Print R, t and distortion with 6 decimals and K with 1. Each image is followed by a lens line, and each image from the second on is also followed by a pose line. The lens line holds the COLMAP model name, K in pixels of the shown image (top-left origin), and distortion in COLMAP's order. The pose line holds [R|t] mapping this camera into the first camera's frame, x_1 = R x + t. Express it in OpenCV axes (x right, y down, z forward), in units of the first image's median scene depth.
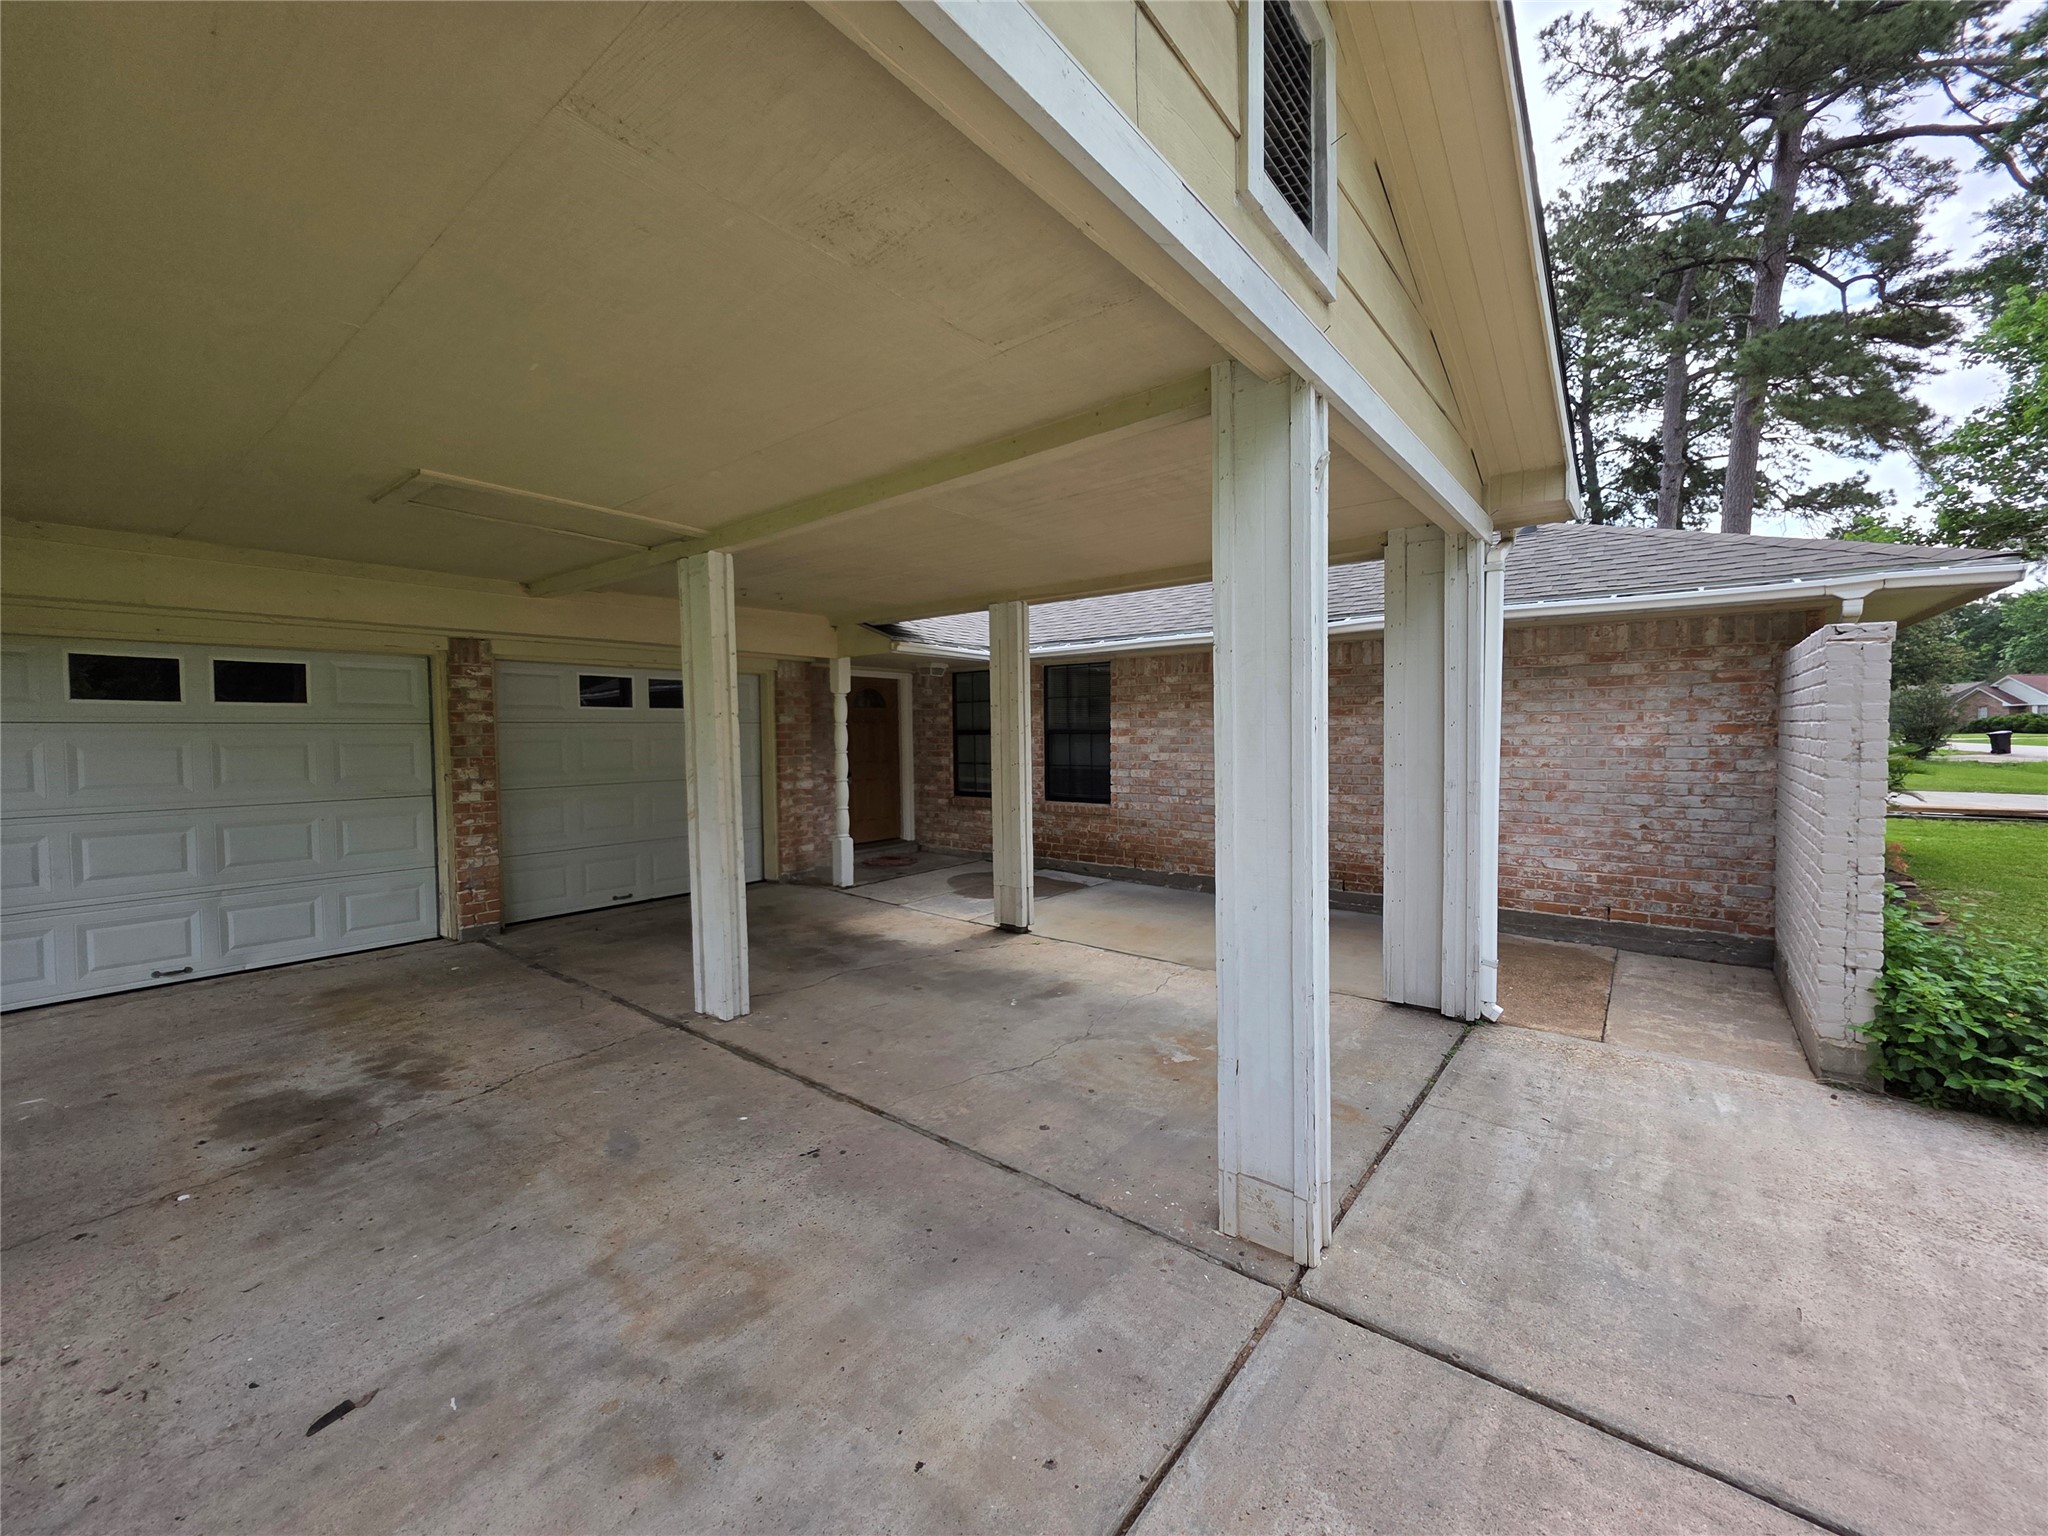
lens RADIAL K [[819.1, 0, 1020.9], [0, 819.1, 760.2], [0, 0, 1]] dist [0.000156, 0.001157]
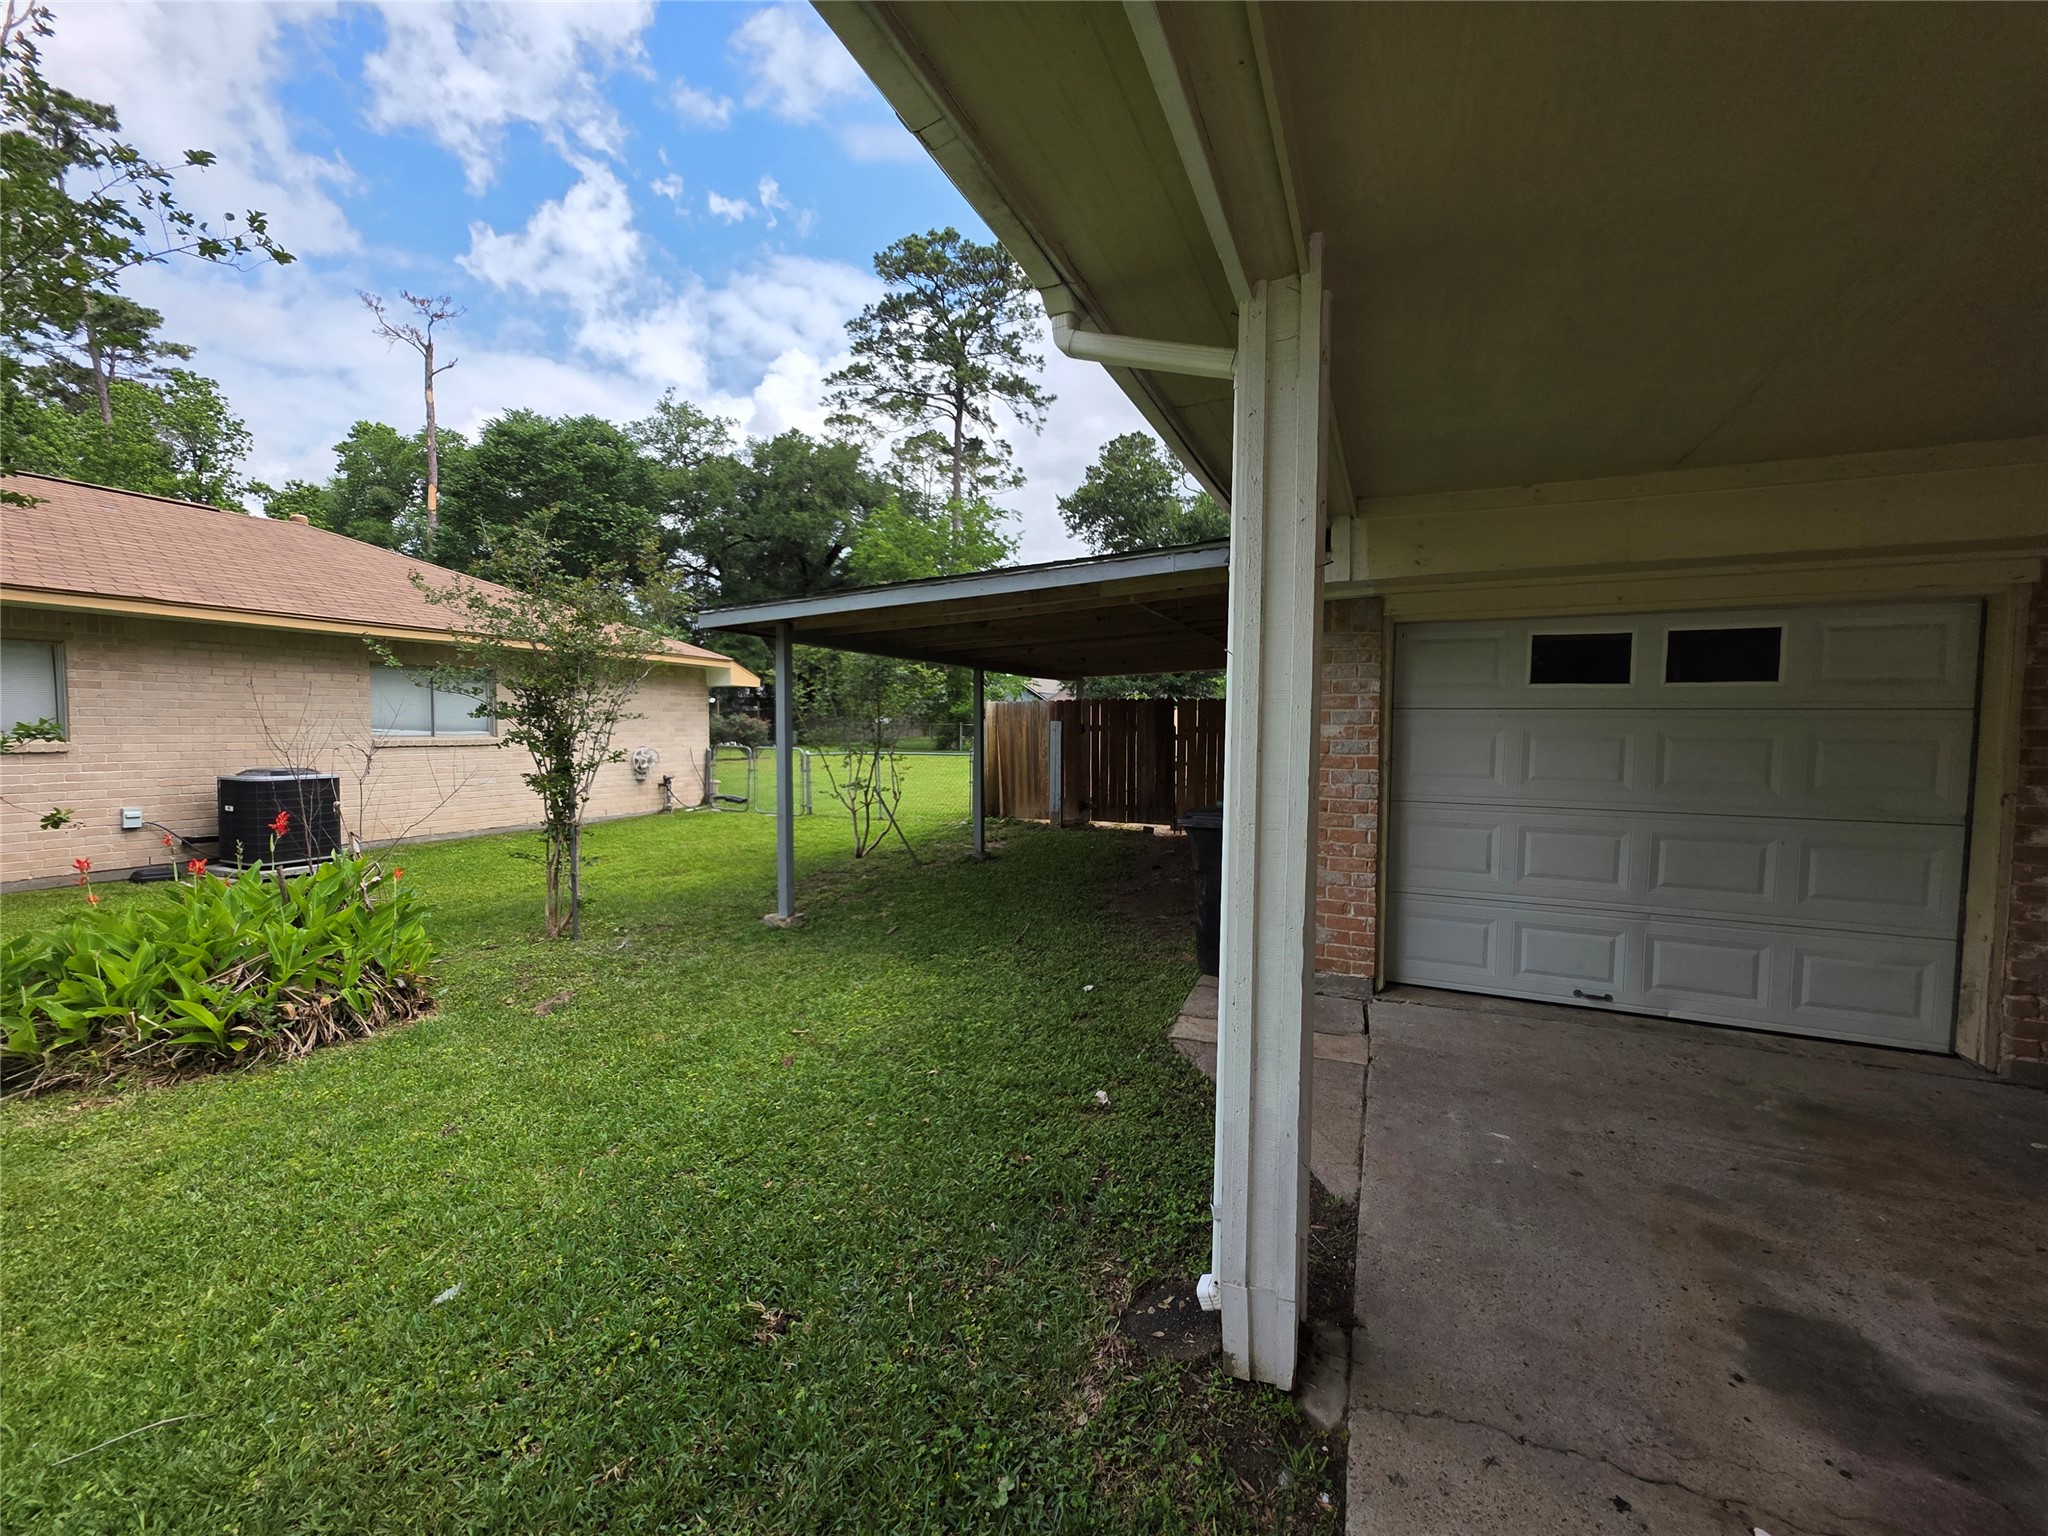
lens RADIAL K [[819.1, 0, 1023.1], [0, 819.1, 772.3], [0, 0, 1]] dist [0.000156, 0.001157]
pose [[0.238121, 0.068195, -0.968838, -0.348498], [-0.043379, 0.997283, 0.059535, -0.003849], [0.970266, 0.027851, 0.240432, 0.195113]]
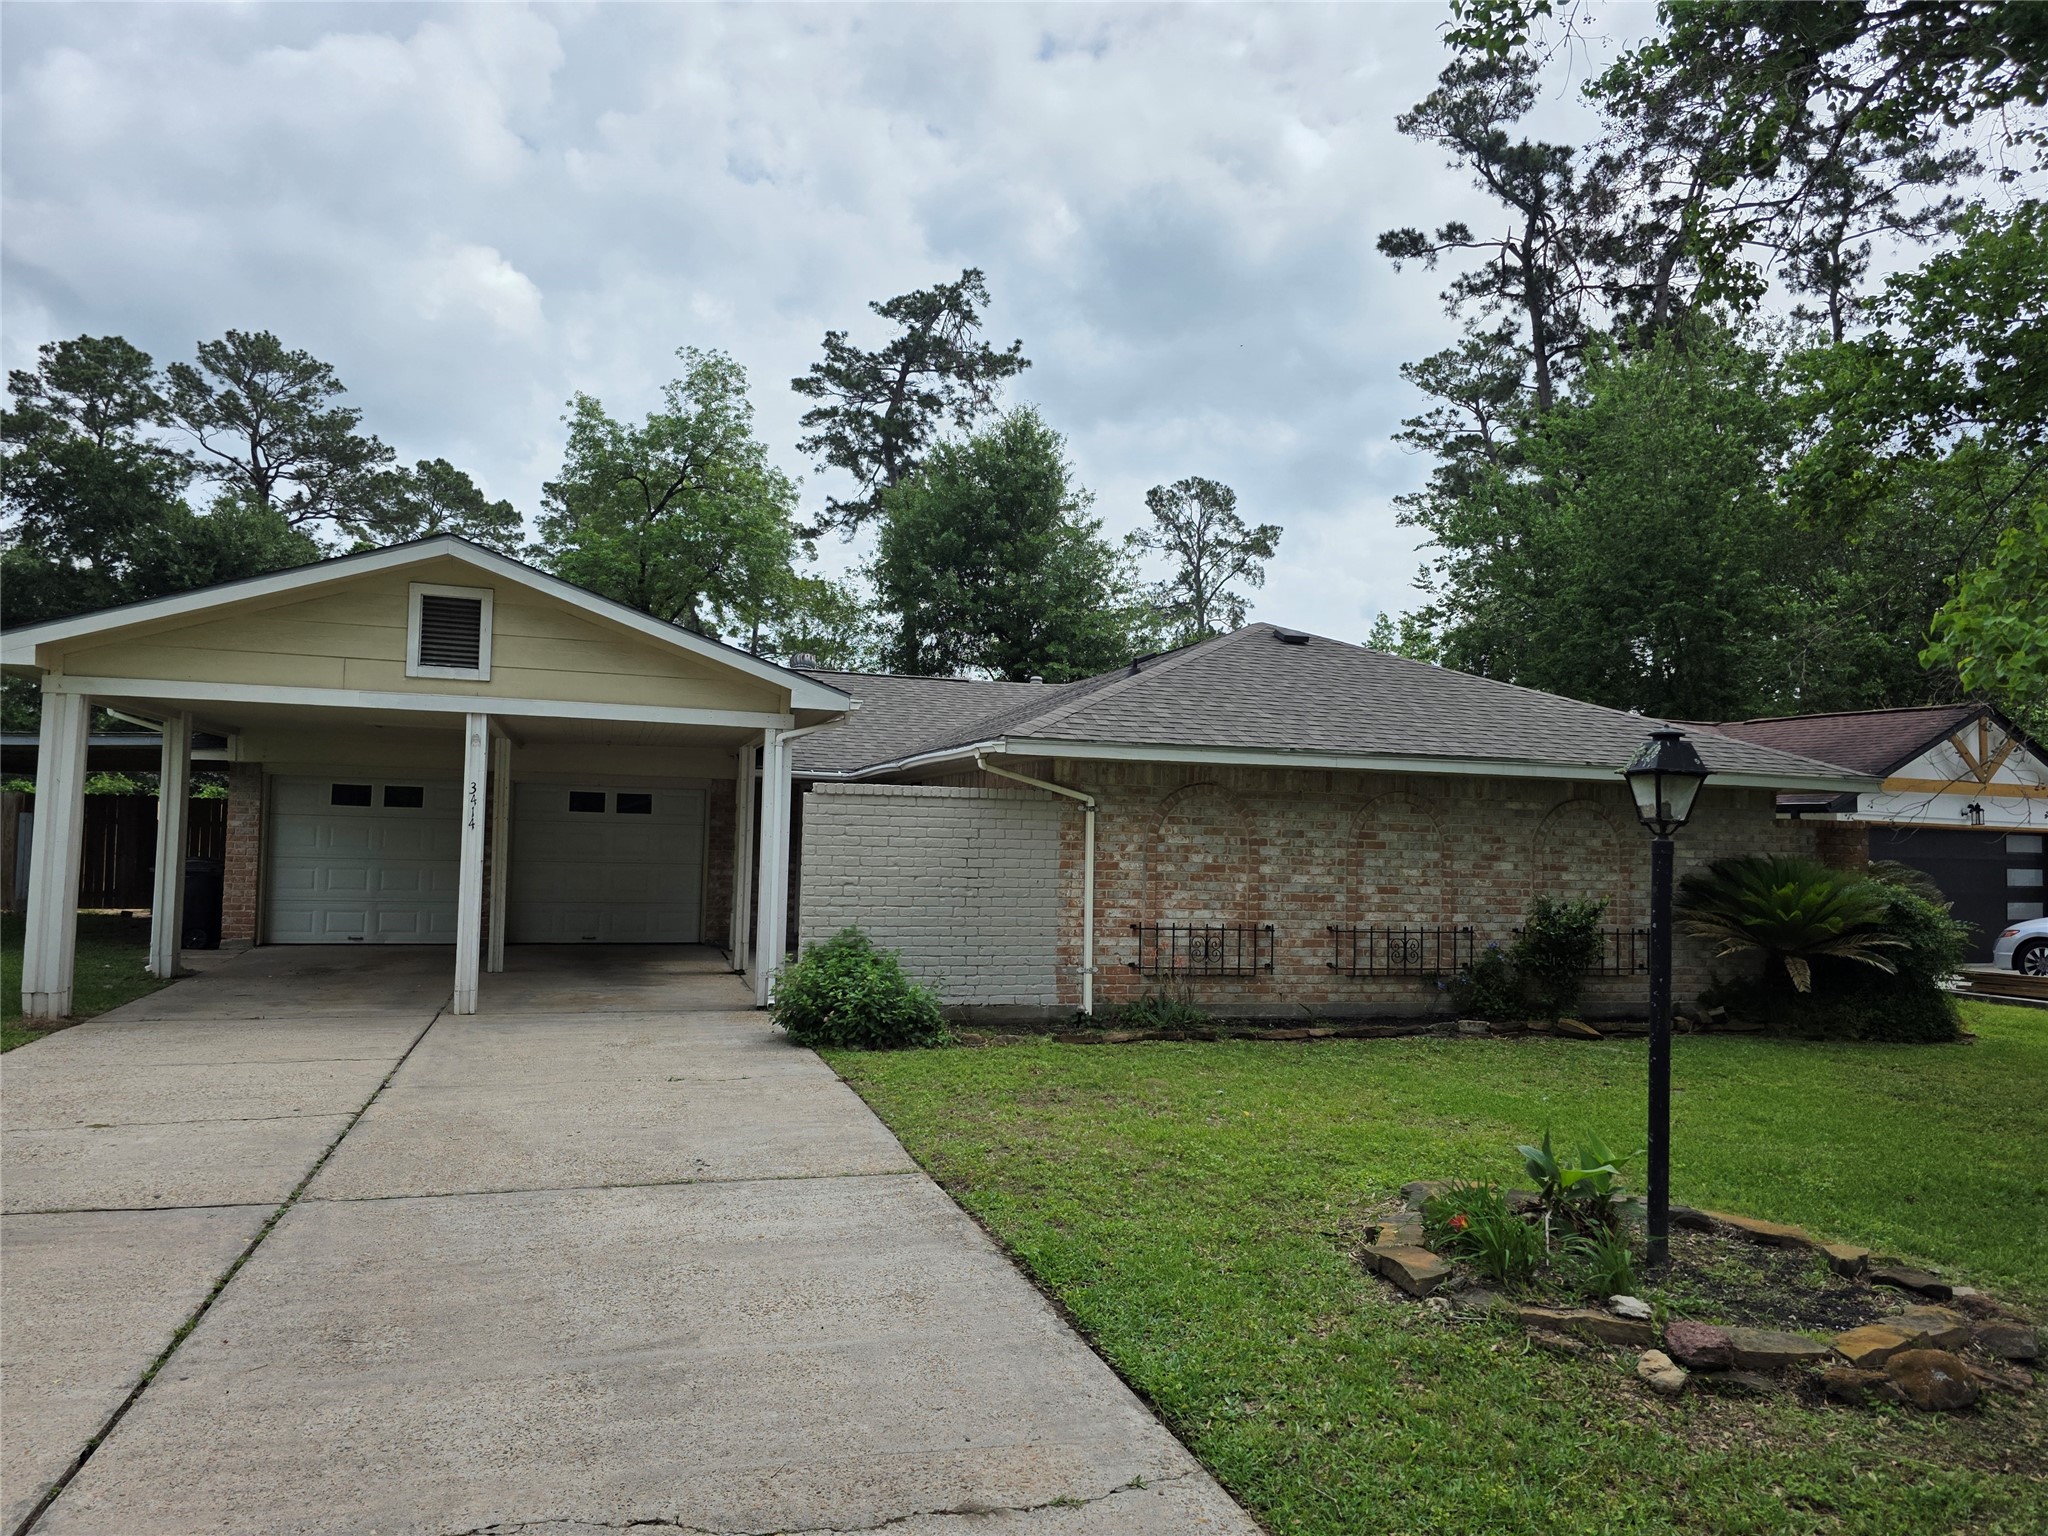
lens RADIAL K [[1360.1, 0, 1027.7], [0, 1360.1, 772.0], [0, 0, 1]] dist [0.007075, 0.000857]
pose [[0.830519, 0.004605, -0.556972, 2.193378], [-0.053747, 0.995962, -0.071909, 0.000095], [0.554391, 0.089657, 0.827413, -0.893285]]
